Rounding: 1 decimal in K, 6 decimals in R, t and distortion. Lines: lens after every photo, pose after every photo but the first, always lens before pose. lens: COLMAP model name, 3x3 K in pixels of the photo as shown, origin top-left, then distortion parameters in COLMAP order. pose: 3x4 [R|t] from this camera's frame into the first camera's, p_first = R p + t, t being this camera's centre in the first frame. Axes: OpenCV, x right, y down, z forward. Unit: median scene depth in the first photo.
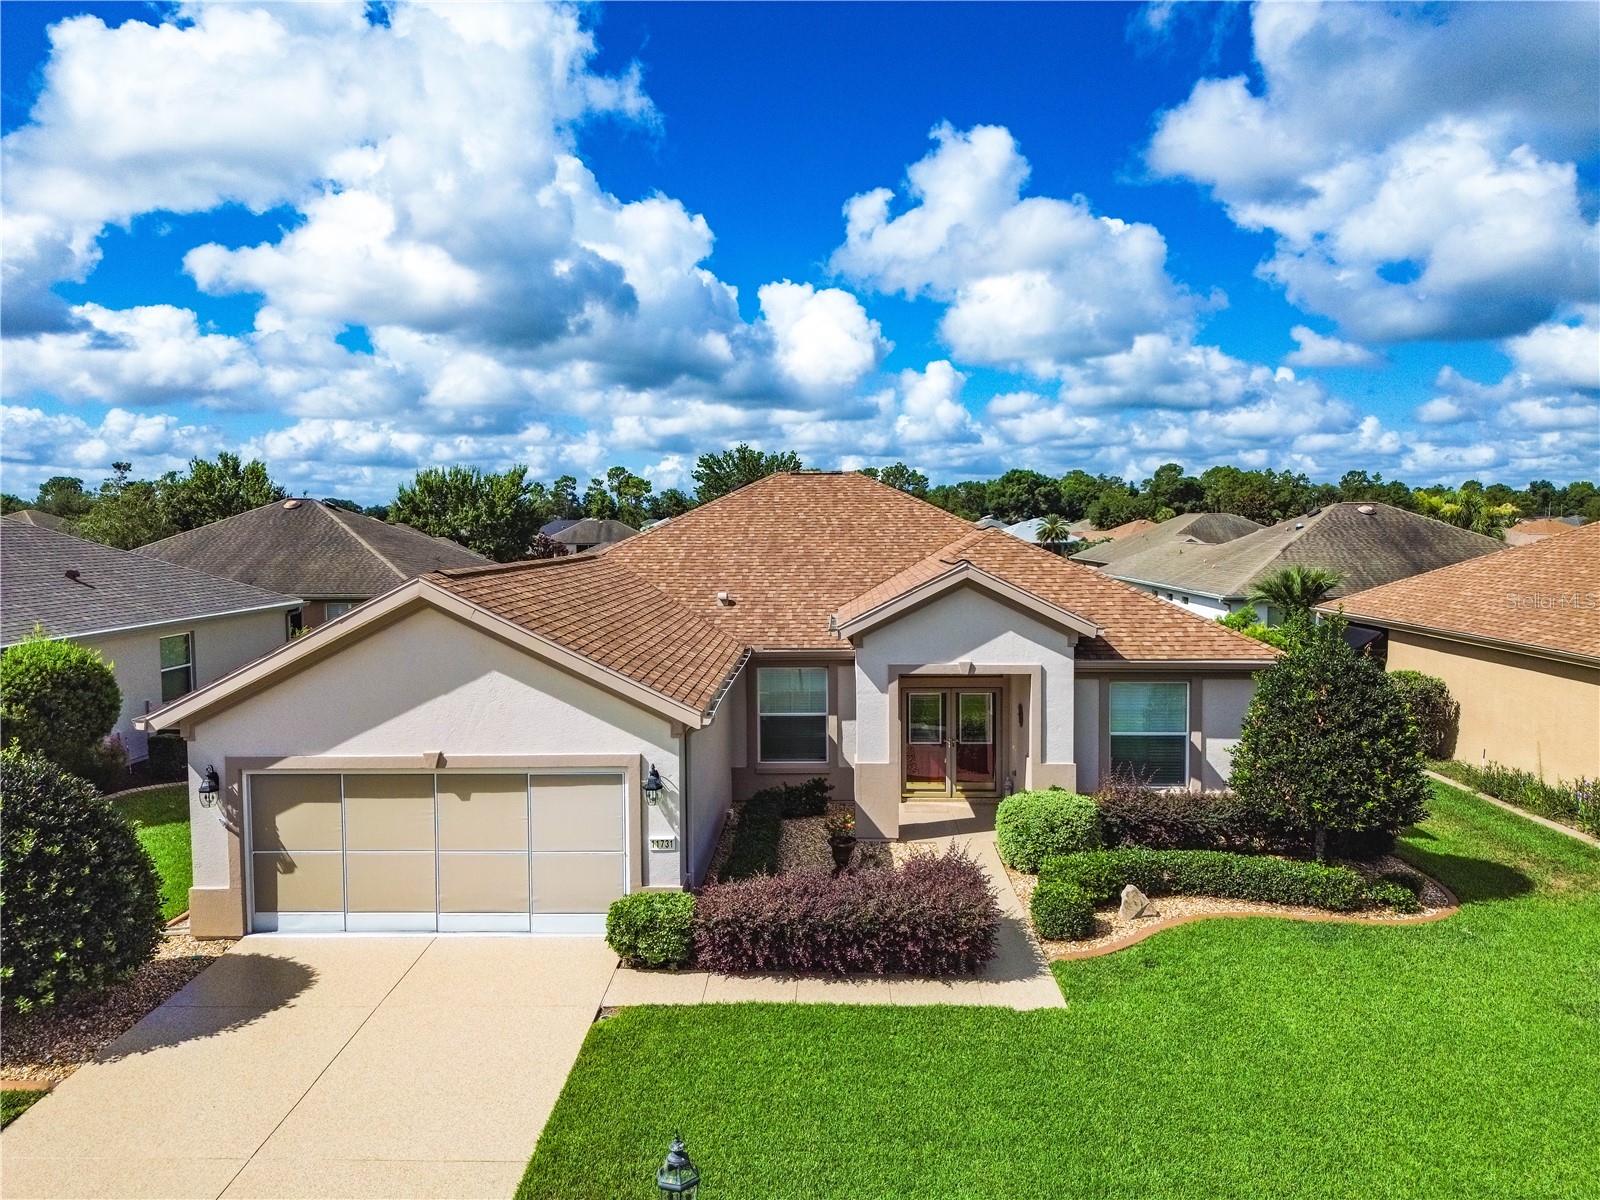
lens RADIAL K [[1124.9, 0, 802.3], [0, 1124.9, 596.1], [0, 0, 1]] dist [0.070330, -0.071600]
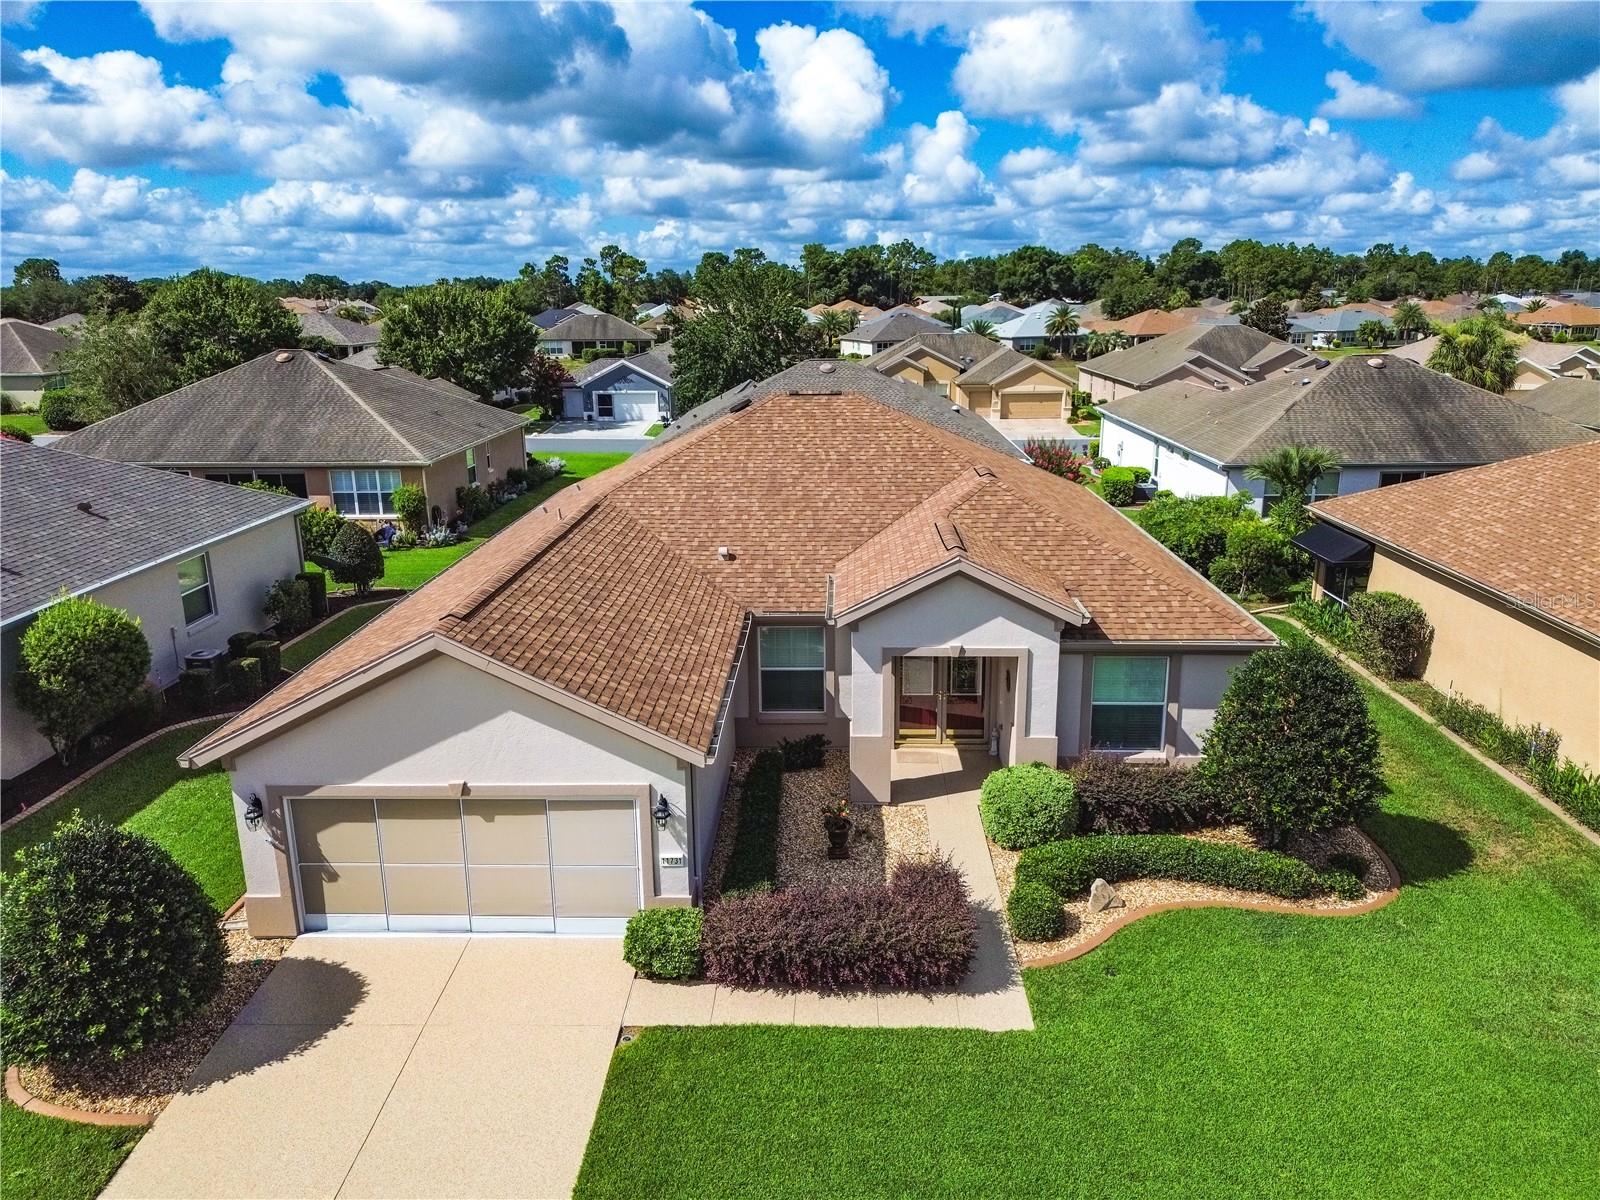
lens RADIAL K [[1124.9, 0, 802.3], [0, 1124.9, 596.1], [0, 0, 1]] dist [0.070330, -0.071600]
pose [[0.999991, -0.003046, -0.002919, 0.005438], [0.003557, 0.980733, 0.195322, -0.211059], [0.002268, -0.195331, 0.980735, -0.019774]]
